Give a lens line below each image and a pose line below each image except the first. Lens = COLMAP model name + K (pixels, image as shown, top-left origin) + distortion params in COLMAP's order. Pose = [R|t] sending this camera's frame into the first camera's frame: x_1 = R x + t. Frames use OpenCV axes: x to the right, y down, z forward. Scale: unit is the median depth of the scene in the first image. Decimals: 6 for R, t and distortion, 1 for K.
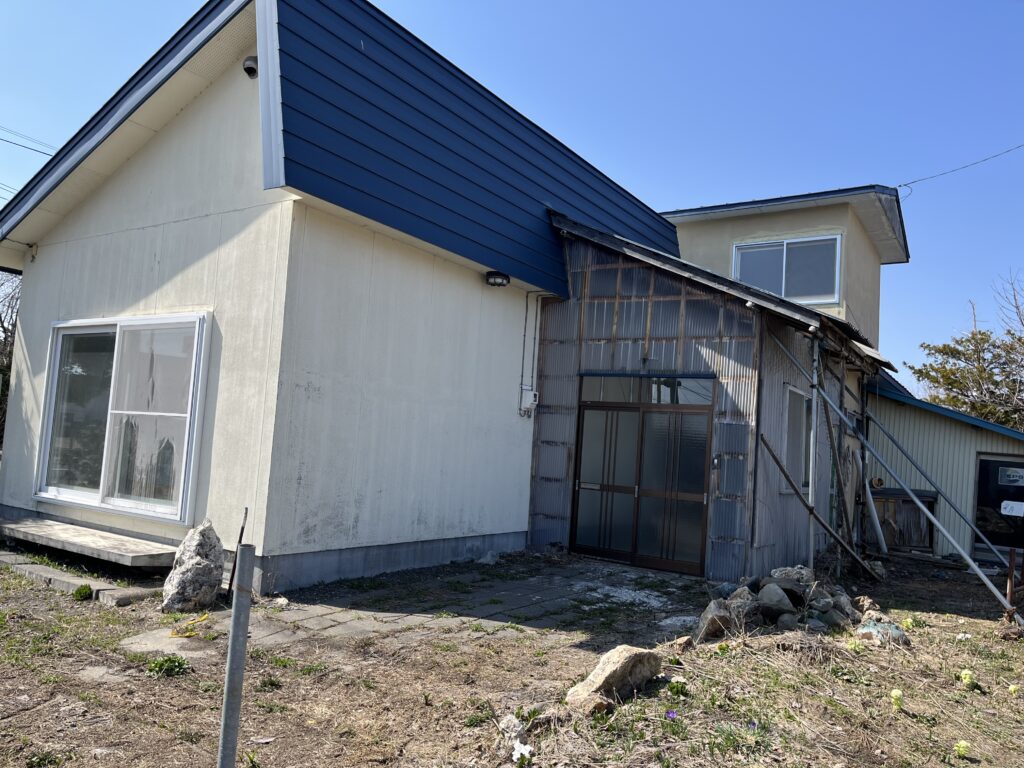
lens RADIAL K [[772.4, 0, 512.0], [0, 772.4, 384.0], [0, 0, 1]] dist [-0.003182, 0.000734]
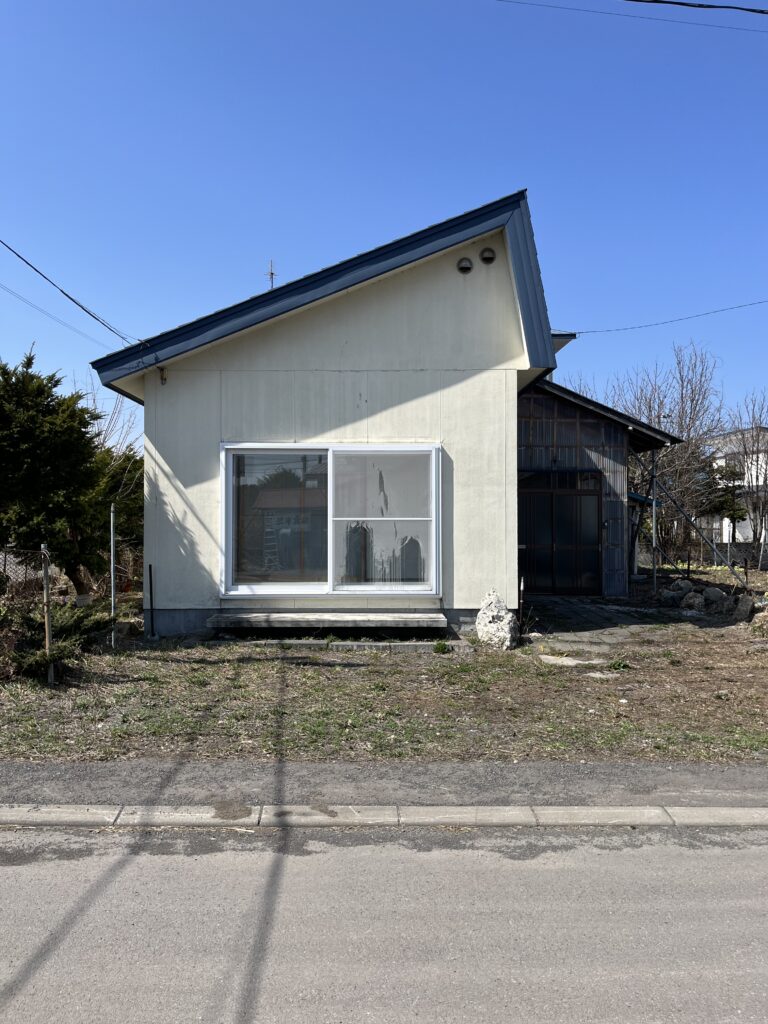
lens RADIAL K [[772.4, 0, 384.0], [0, 772.4, 512.0], [0, 0, 1]] dist [-0.003182, 0.000734]
pose [[0.829135, -0.060709, 0.555743, -1.163308], [0.006203, 0.995024, 0.099442, -0.101941], [-0.559015, -0.079004, 0.825385, -0.089951]]
